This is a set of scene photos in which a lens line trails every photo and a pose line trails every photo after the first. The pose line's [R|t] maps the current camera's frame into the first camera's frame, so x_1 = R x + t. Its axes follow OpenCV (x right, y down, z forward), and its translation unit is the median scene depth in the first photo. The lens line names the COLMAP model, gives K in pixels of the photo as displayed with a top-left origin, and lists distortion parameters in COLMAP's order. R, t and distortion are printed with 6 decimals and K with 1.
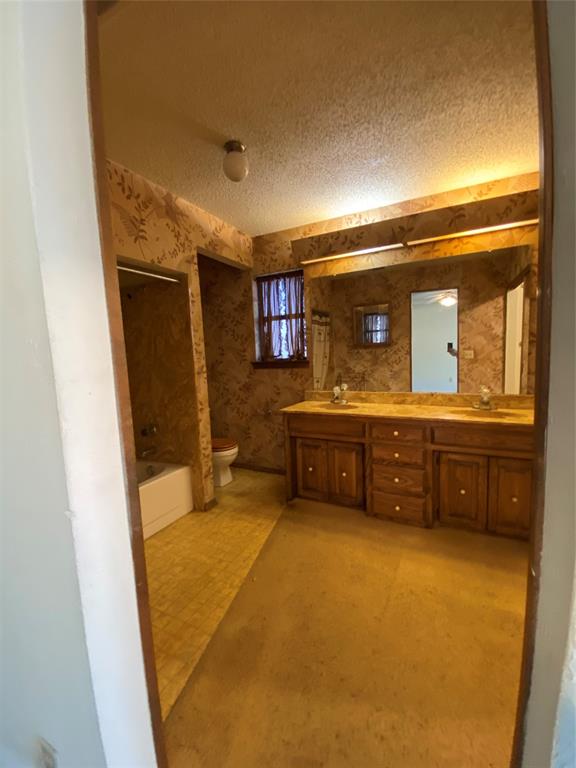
lens RADIAL K [[319.1, 0, 285.3], [0, 319.1, 384.8], [0, 0, 1]] dist [-0.012753, -0.001845]
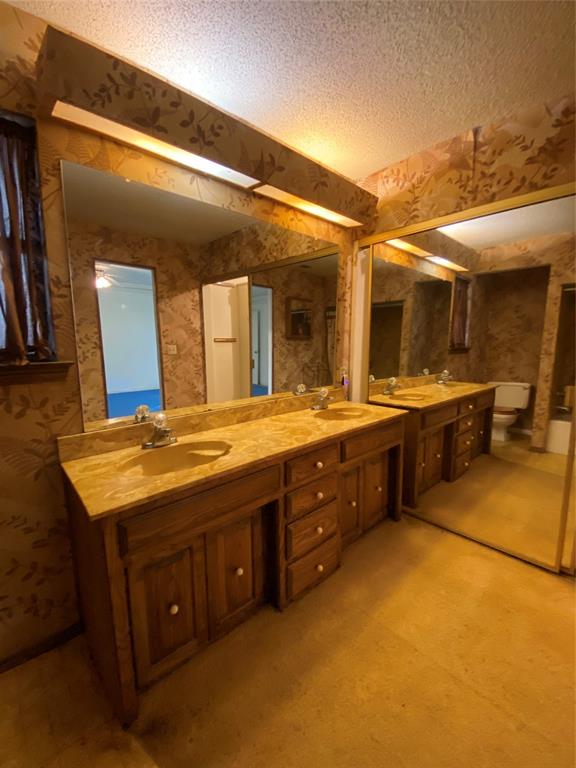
lens RADIAL K [[319.1, 0, 288.5], [0, 319.1, 383.4], [0, 0, 1]] dist [-0.012753, -0.001845]
pose [[0.329187, -0.091112, 0.939859, -0.264690], [0.078865, 0.994509, 0.068787, -0.066675], [-0.940966, 0.051478, 0.334565, 0.715640]]
